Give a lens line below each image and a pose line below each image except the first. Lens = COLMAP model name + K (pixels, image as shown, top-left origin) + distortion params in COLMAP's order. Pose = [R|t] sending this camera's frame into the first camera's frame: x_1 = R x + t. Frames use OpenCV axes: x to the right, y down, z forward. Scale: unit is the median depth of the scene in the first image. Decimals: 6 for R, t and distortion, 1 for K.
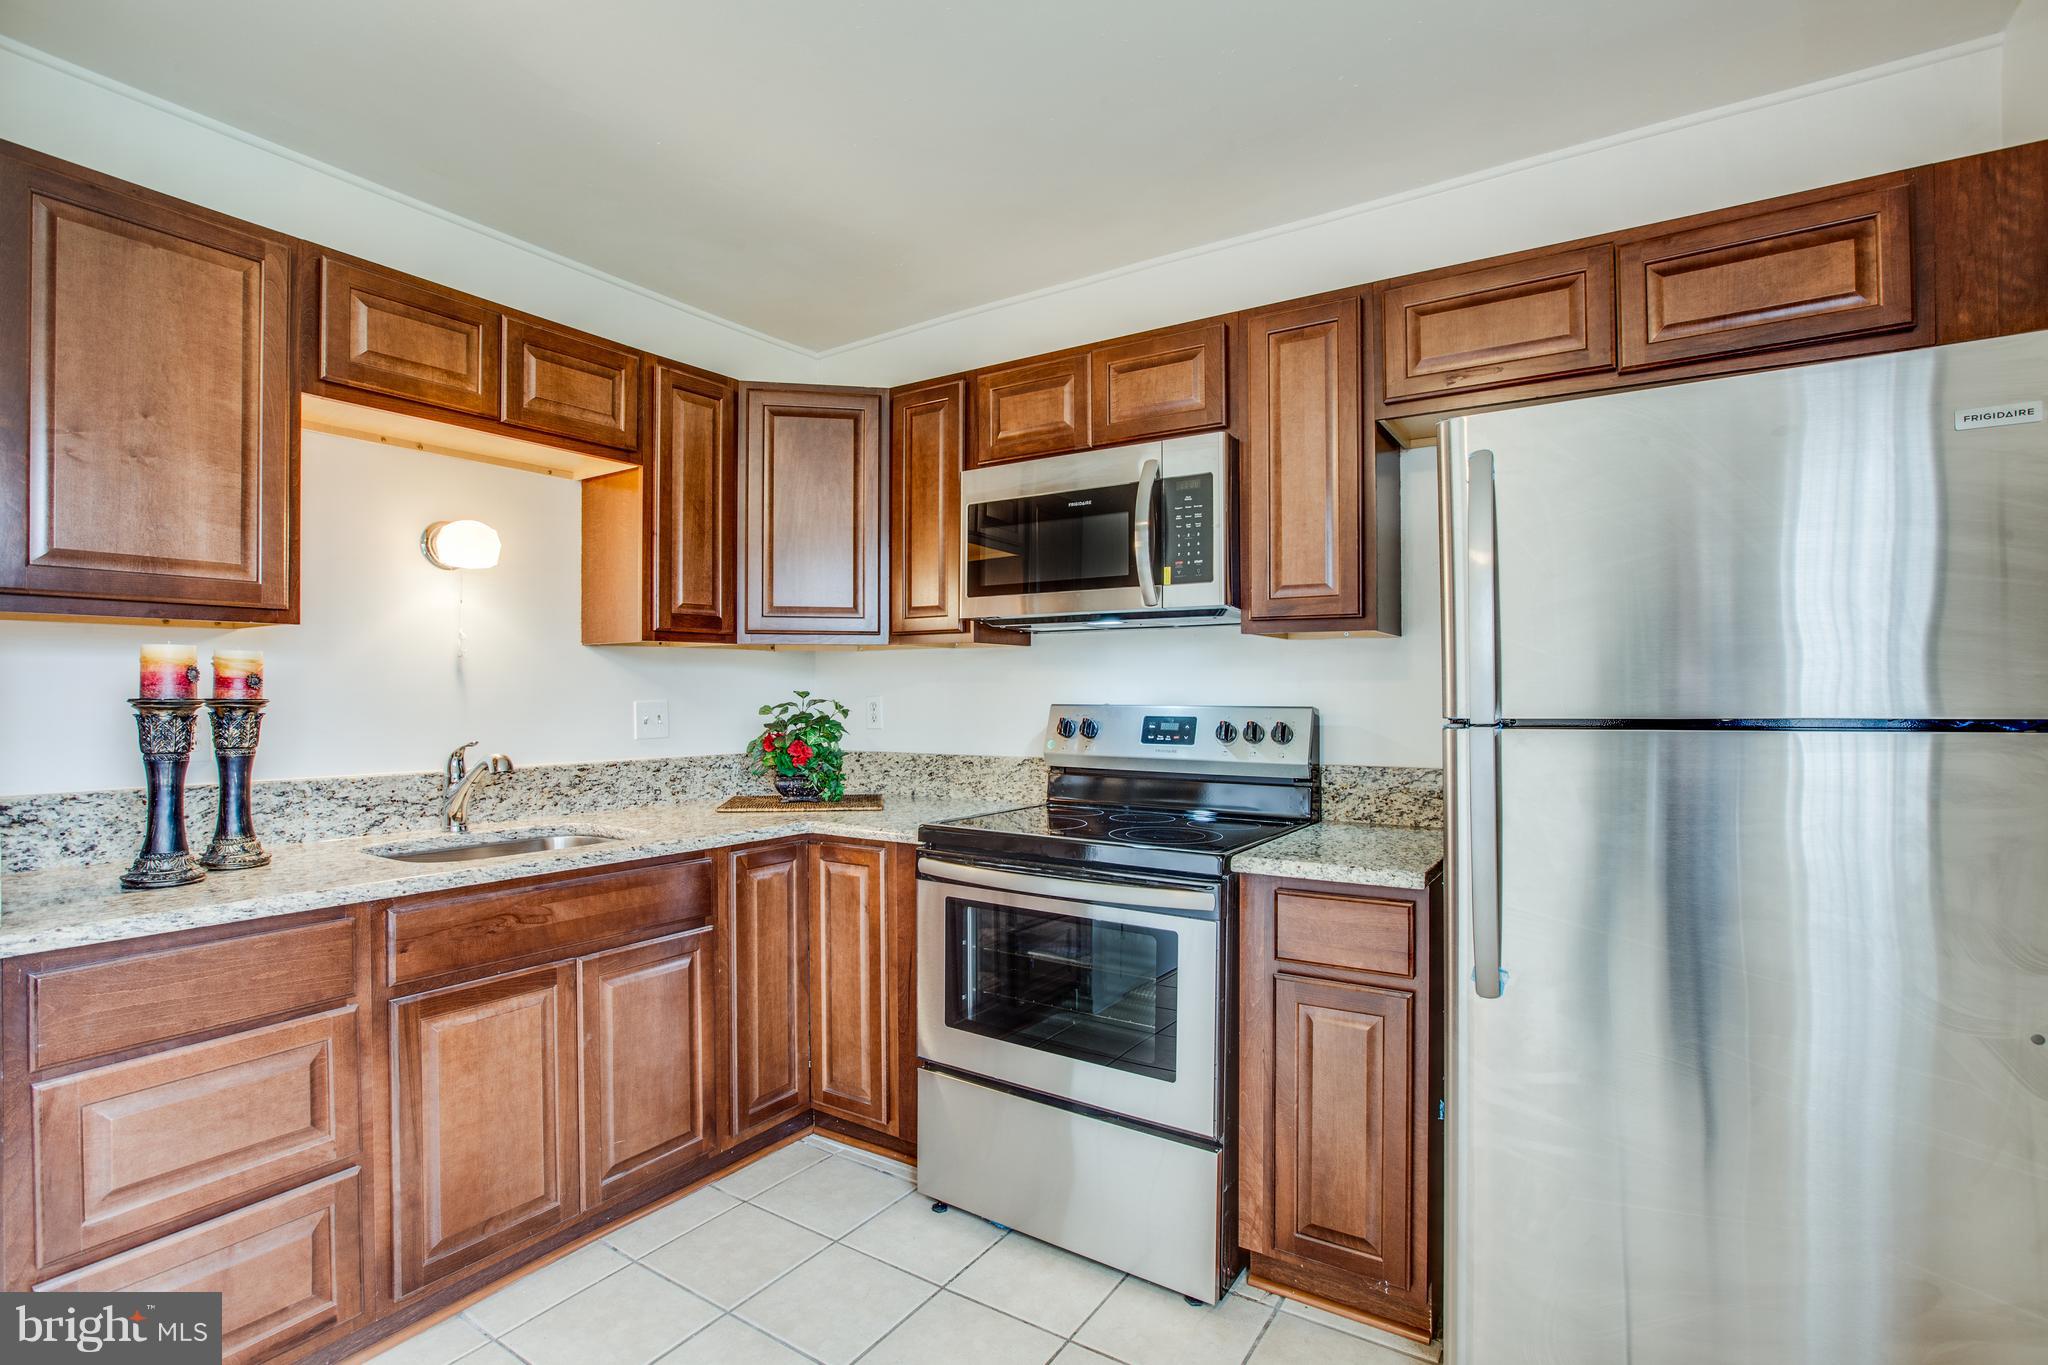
lens RADIAL K [[937.8, 0, 1023.4], [0, 937.8, 689.5], [0, 0, 1]] dist [-0.062100, 0.022471]
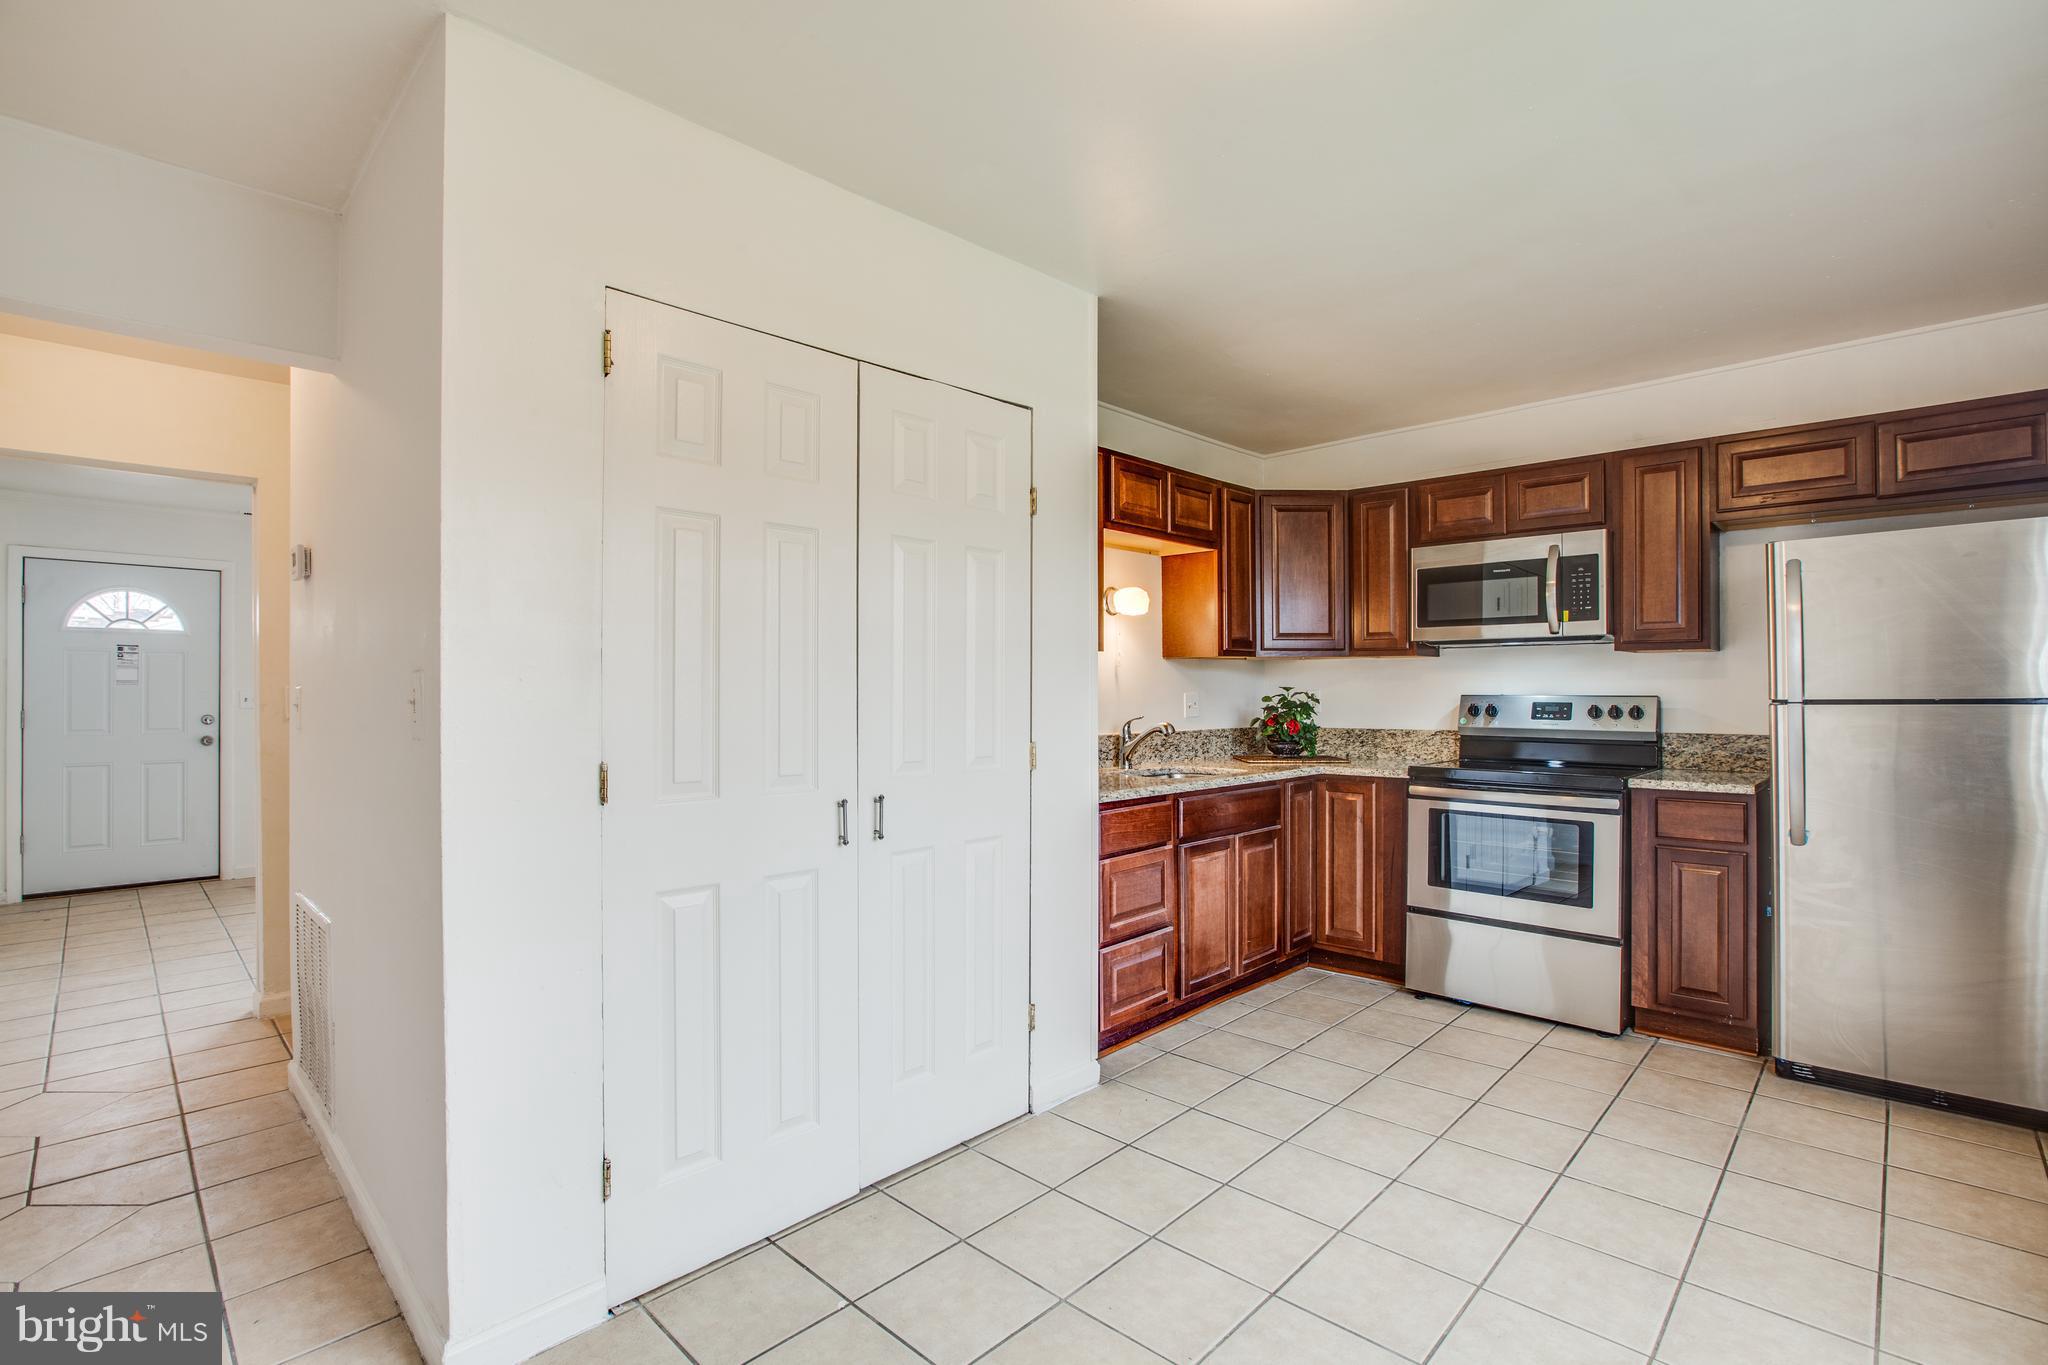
lens RADIAL K [[937.8, 0, 1023.4], [0, 937.8, 689.5], [0, 0, 1]] dist [-0.062100, 0.022471]
pose [[0.982861, -0.002057, -0.184336, -0.469103], [0.002622, 0.999993, 0.002825, 0.000637], [0.184329, -0.003260, 0.982859, -0.737413]]
